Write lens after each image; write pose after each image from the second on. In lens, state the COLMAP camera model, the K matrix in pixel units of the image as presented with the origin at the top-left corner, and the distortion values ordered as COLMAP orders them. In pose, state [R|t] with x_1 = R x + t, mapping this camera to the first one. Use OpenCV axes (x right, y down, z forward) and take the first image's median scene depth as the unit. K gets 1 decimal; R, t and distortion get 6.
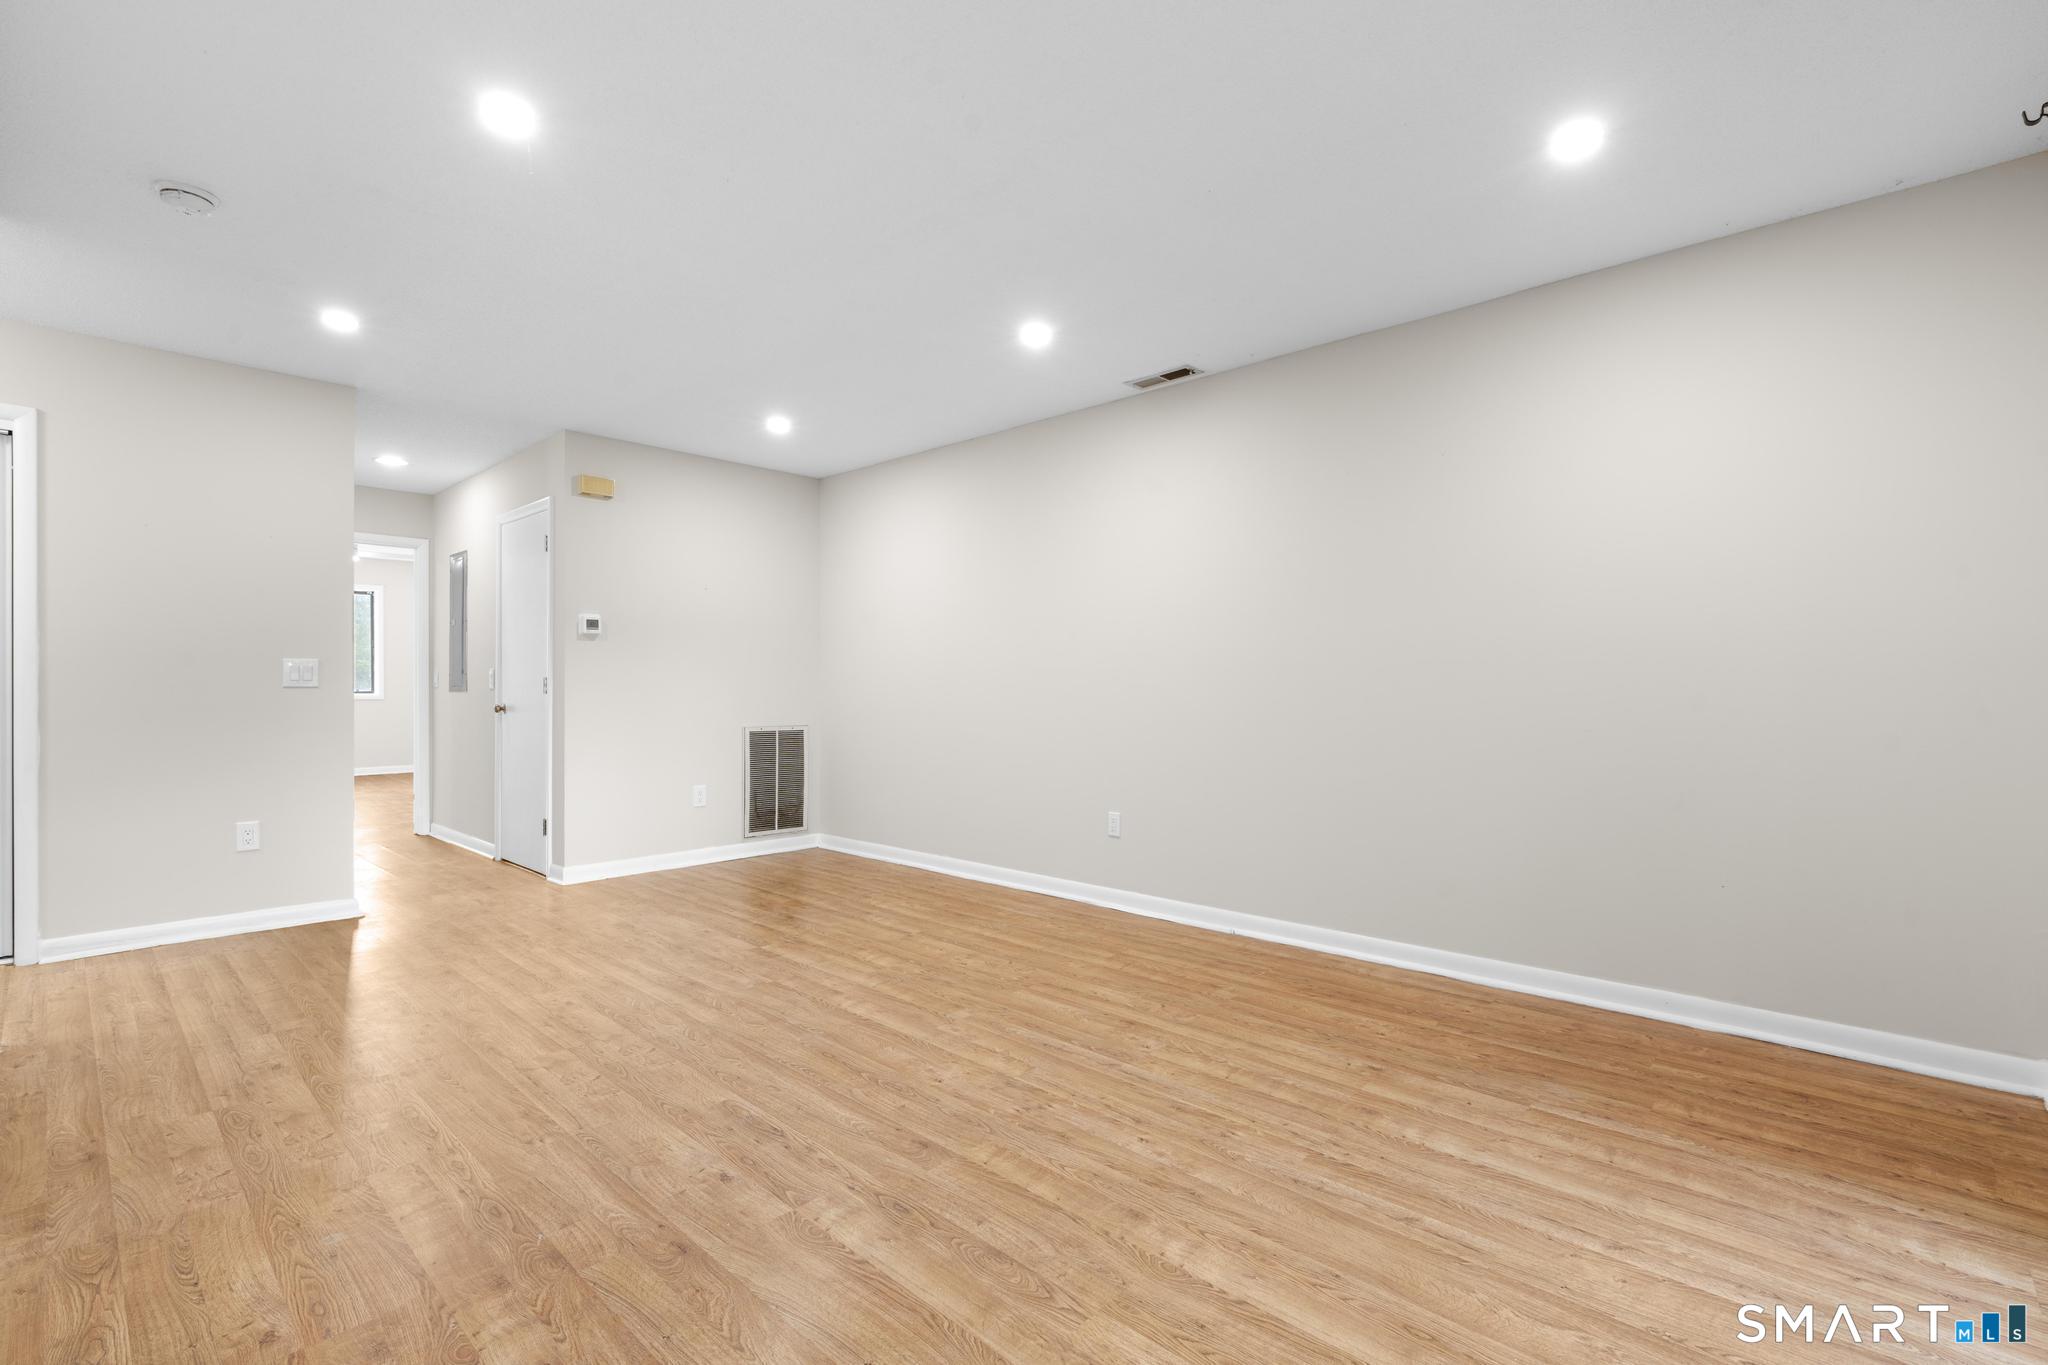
lens RADIAL K [[916.0, 0, 1021.5], [0, 916.0, 689.0], [0, 0, 1]] dist [-0.011285, 0.004501]
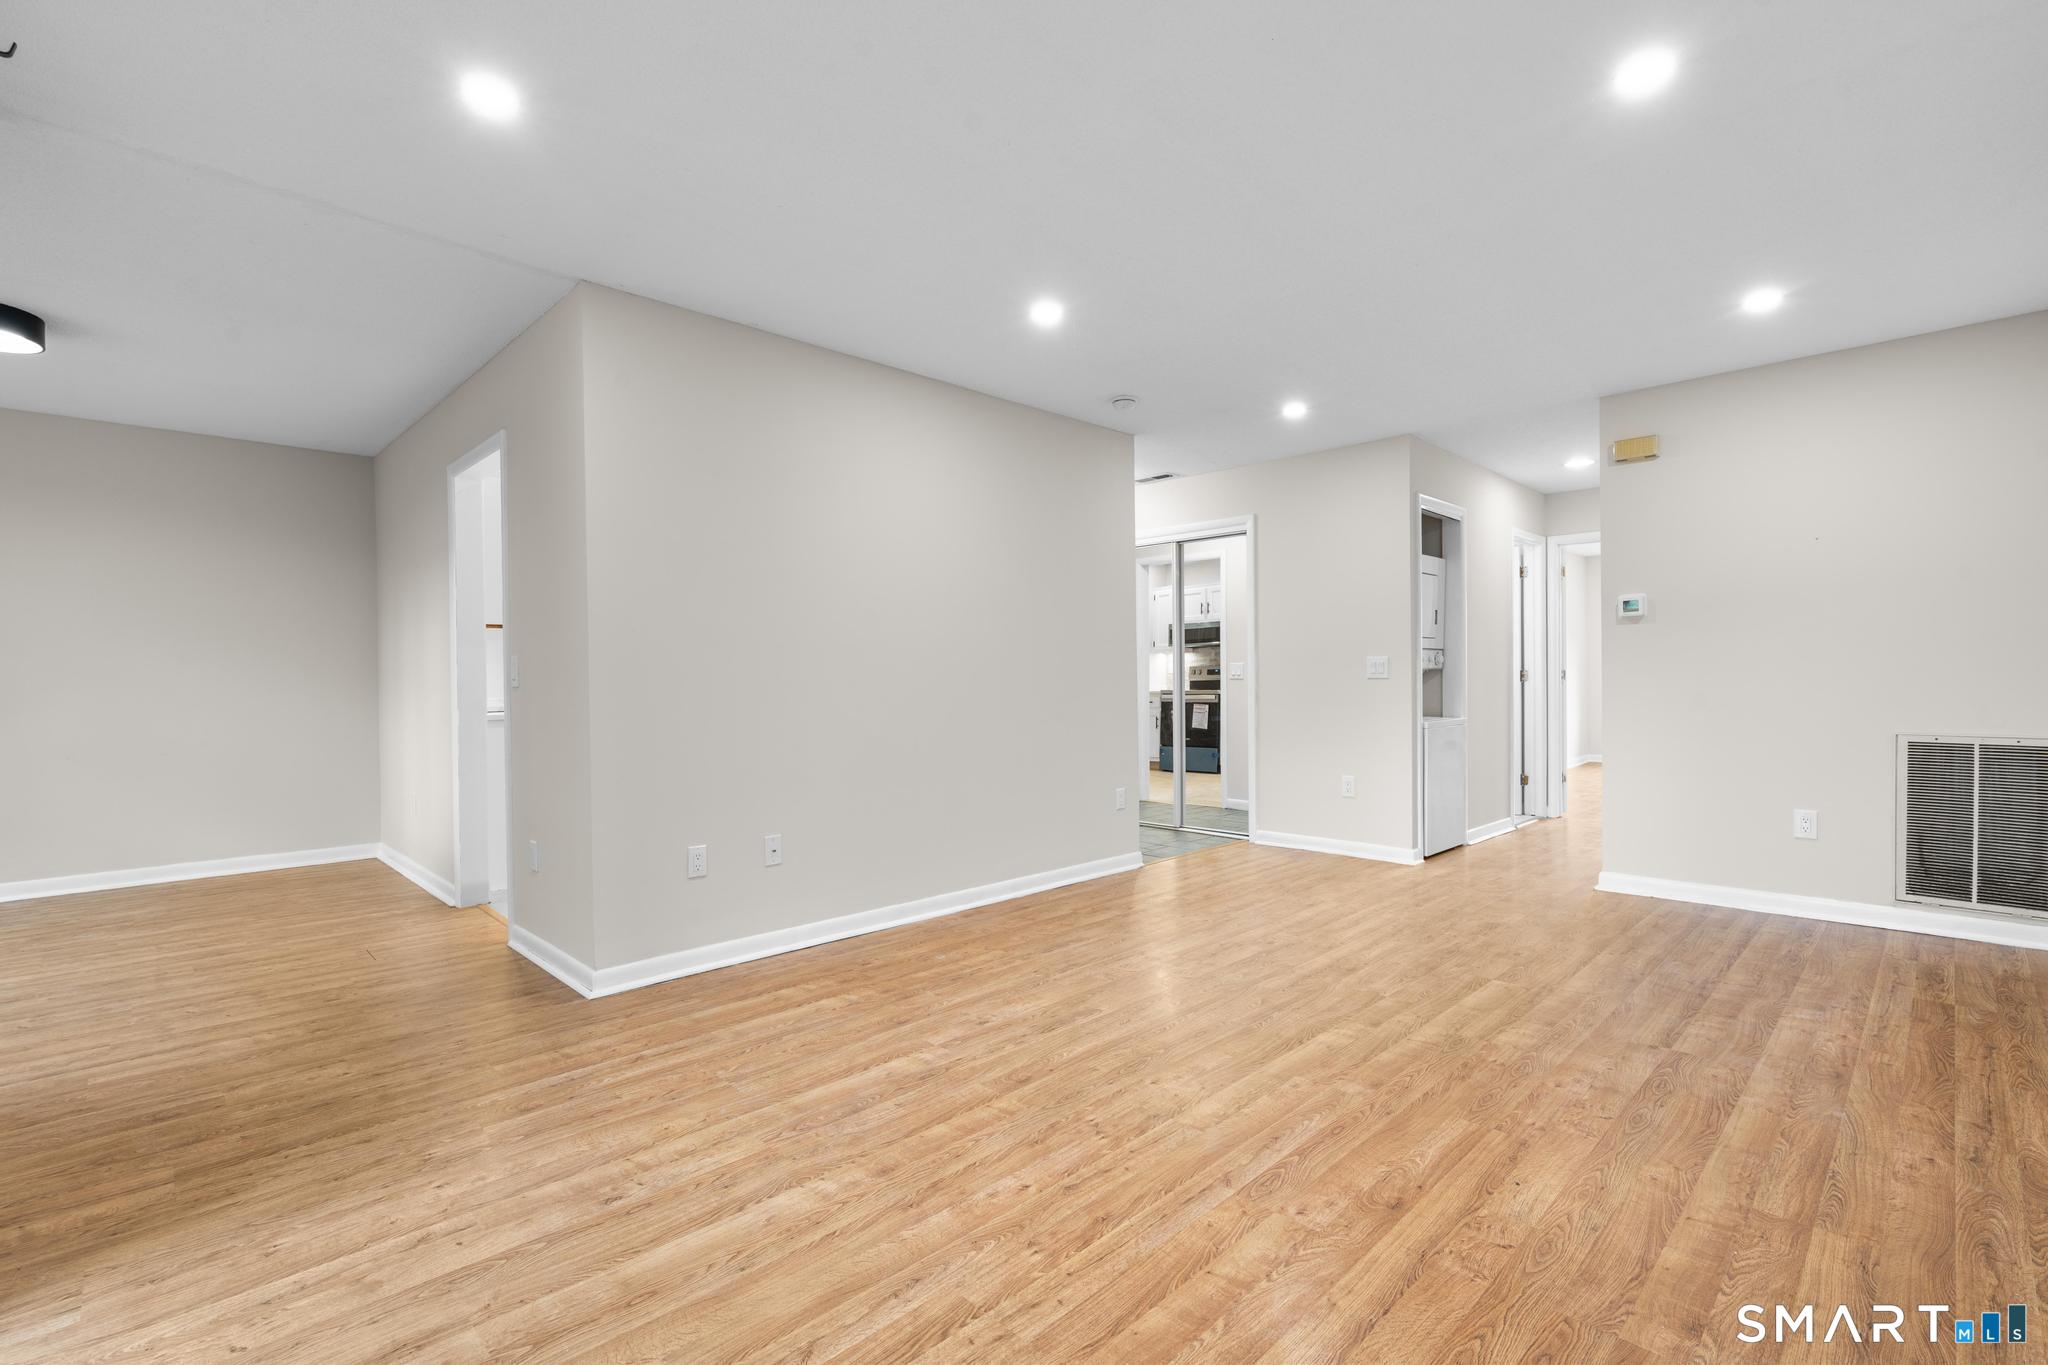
lens RADIAL K [[916.0, 0, 1021.5], [0, 916.0, 689.0], [0, 0, 1]] dist [-0.011285, 0.004501]
pose [[-0.036039, 0.008266, -0.999316, 0.756289], [0.004994, 0.999955, 0.008092, 0.000380], [0.999338, -0.004699, -0.036079, 0.764821]]
